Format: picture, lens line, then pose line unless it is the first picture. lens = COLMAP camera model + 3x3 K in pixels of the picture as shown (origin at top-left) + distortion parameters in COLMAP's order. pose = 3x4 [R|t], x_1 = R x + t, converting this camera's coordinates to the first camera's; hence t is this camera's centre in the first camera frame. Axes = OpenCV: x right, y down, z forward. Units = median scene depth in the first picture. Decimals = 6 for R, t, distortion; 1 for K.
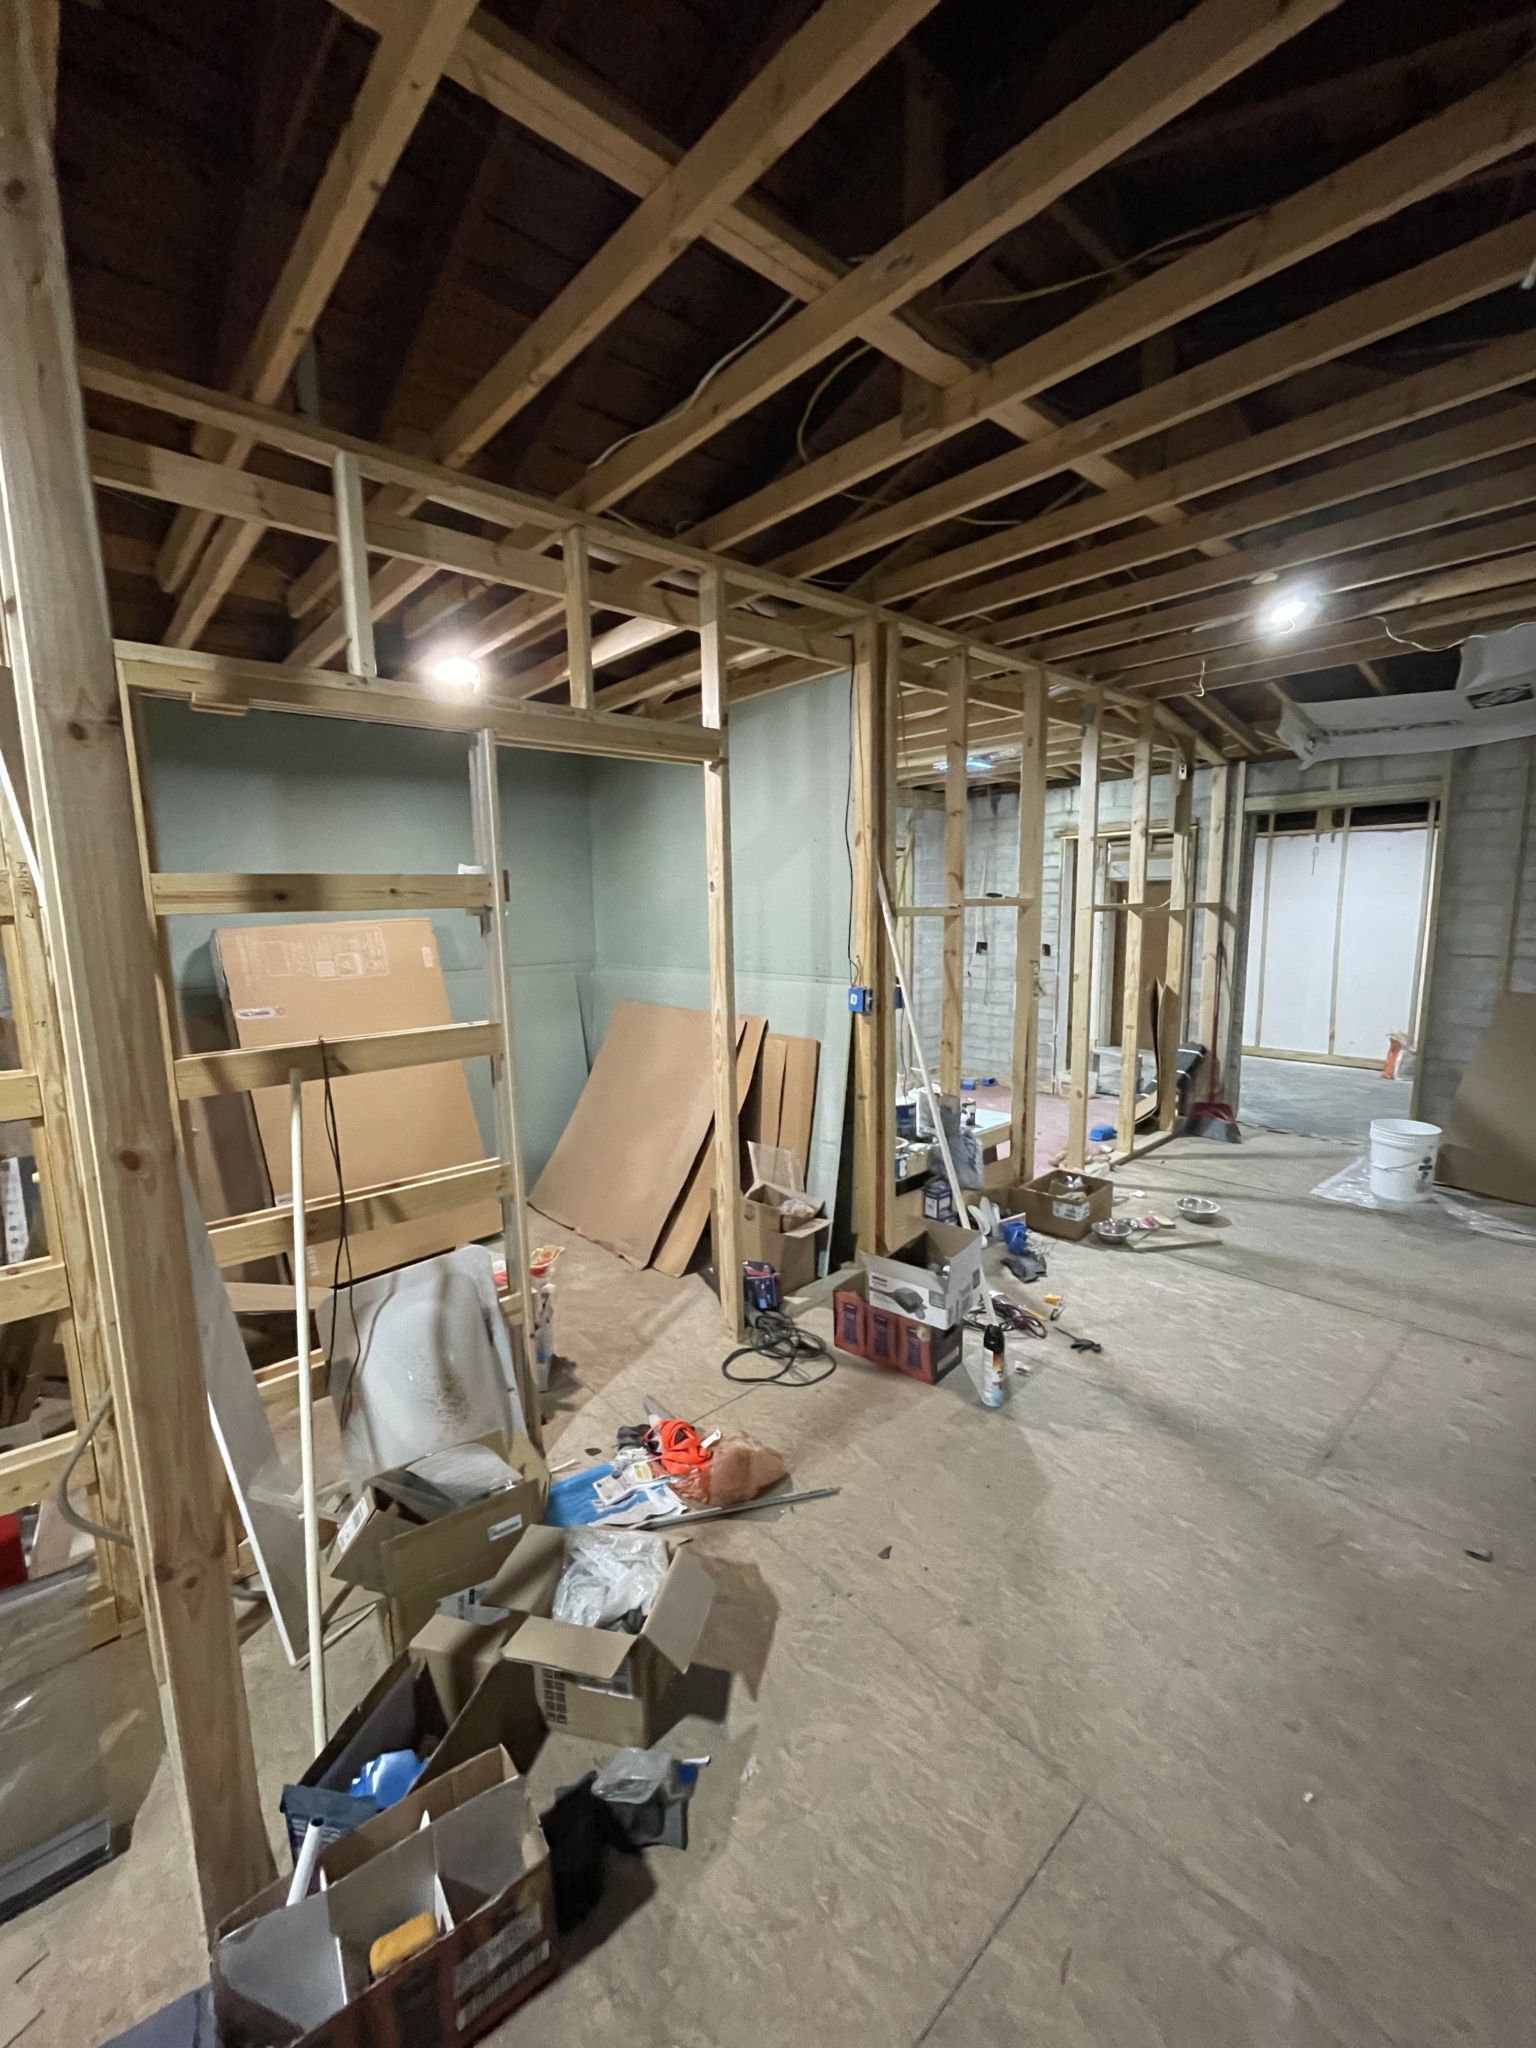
lens RADIAL K [[832.1, 0, 760.7], [0, 832.1, 1021.8], [0, 0, 1]] dist [-0.003267, -0.000180]
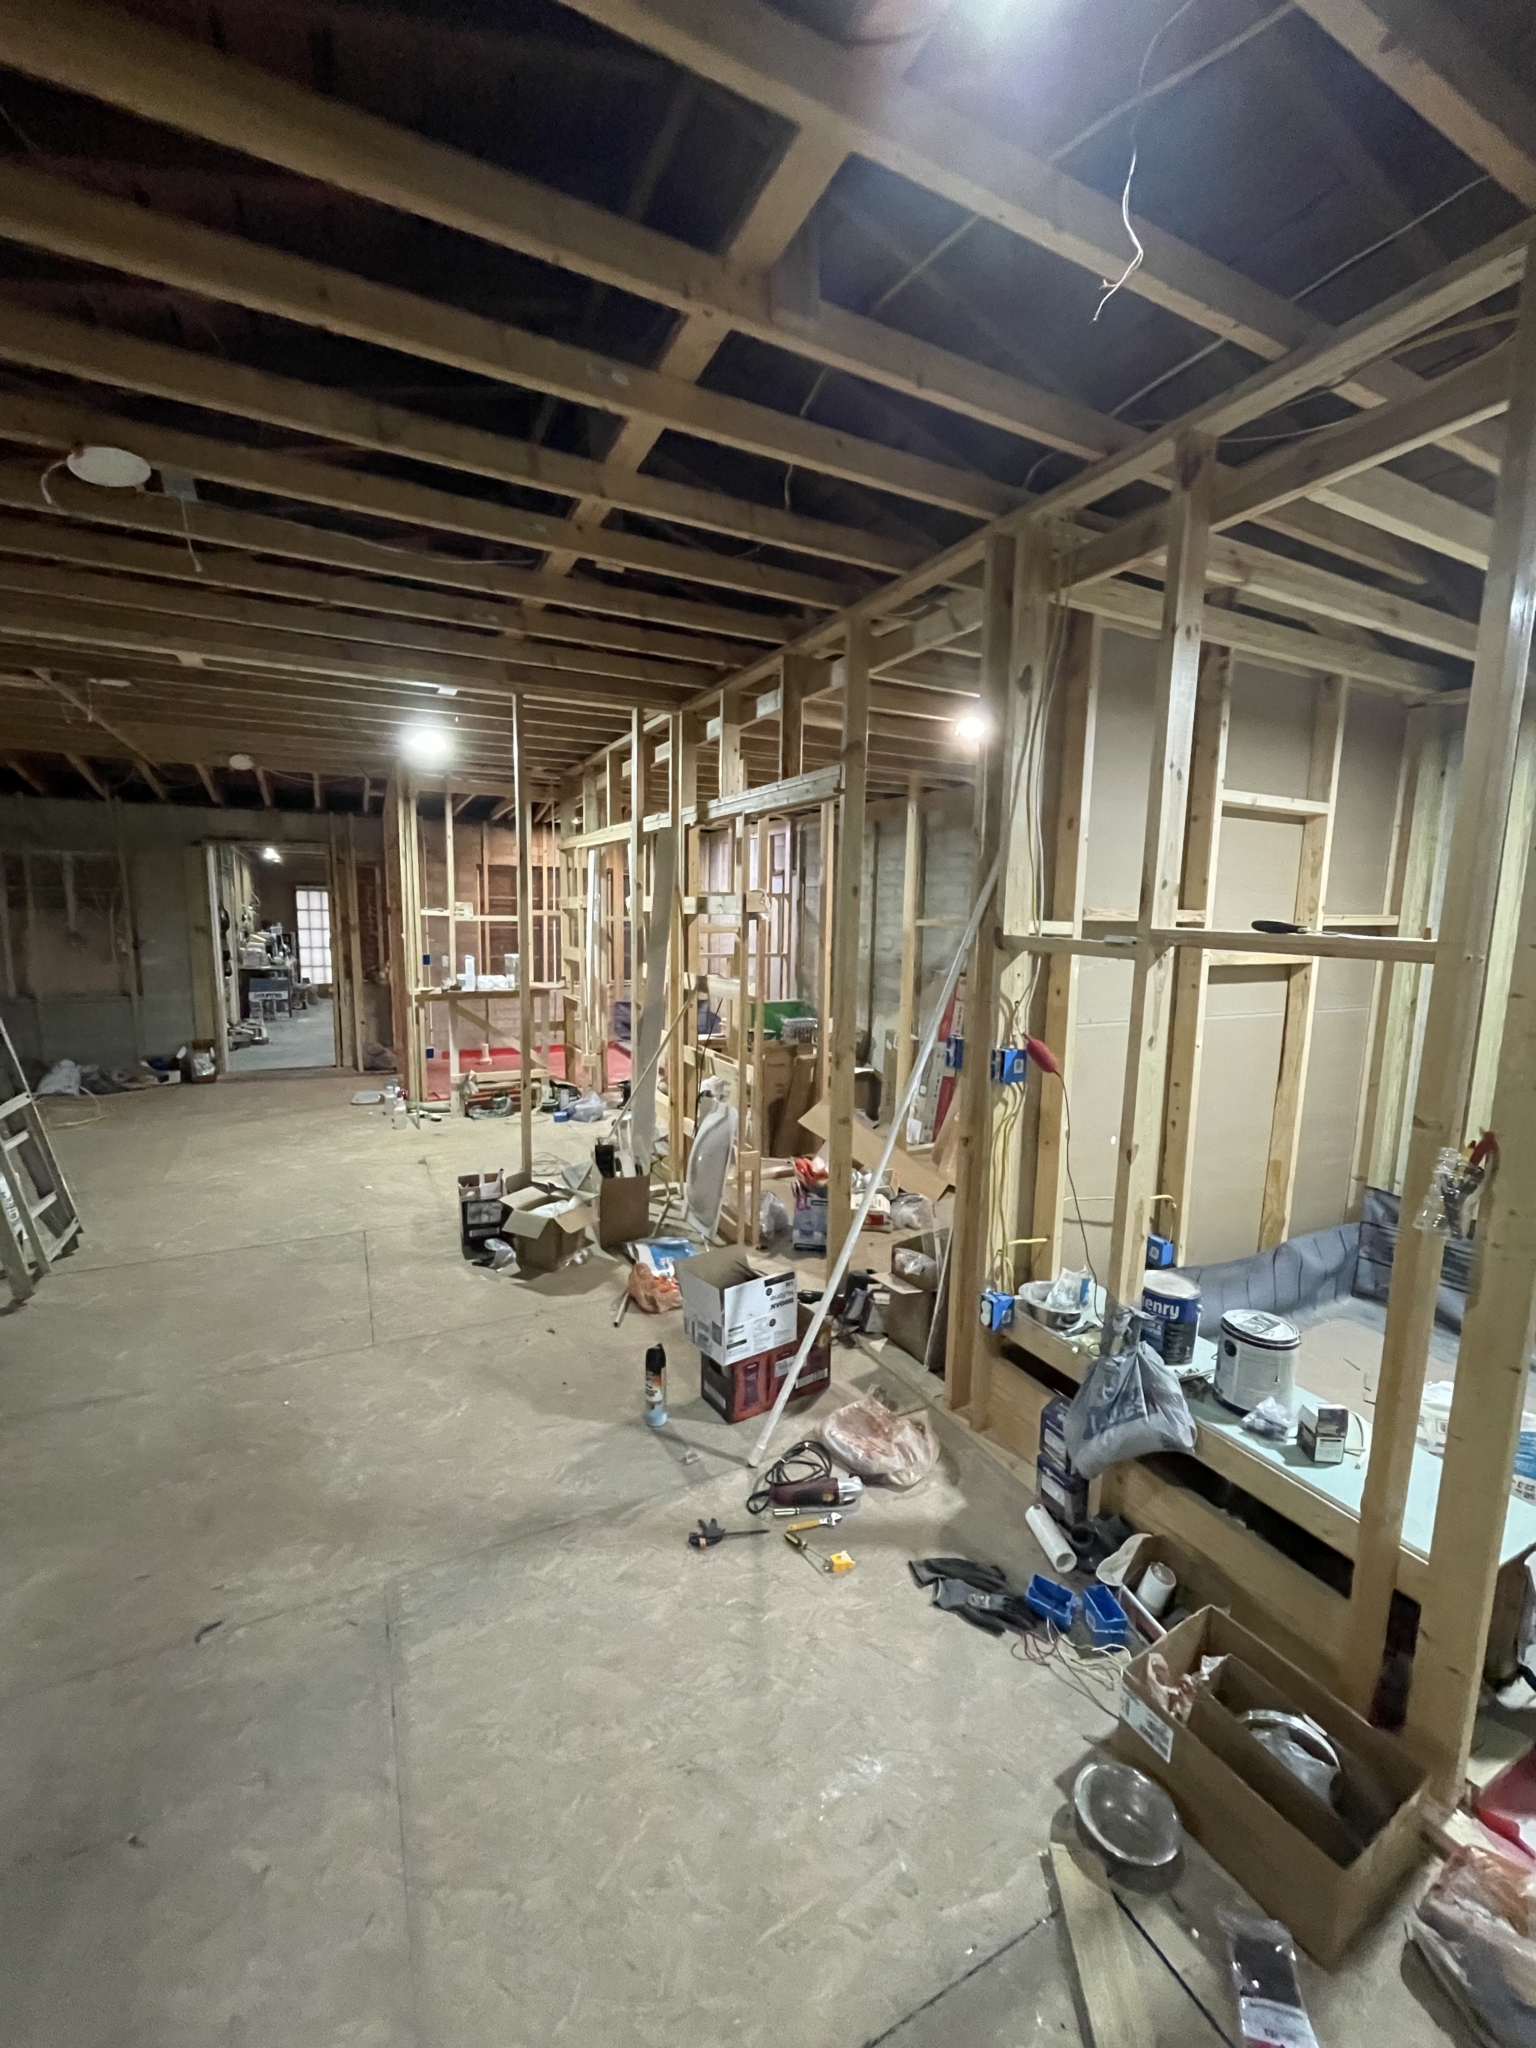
lens RADIAL K [[832.1, 0, 760.7], [0, 832.1, 1021.8], [0, 0, 1]] dist [-0.003267, -0.000180]
pose [[-0.255216, 0.149682, -0.955228, 1.174694], [-0.151107, 0.969630, 0.192311, -0.225535], [0.955003, 0.193423, -0.224848, 1.308202]]
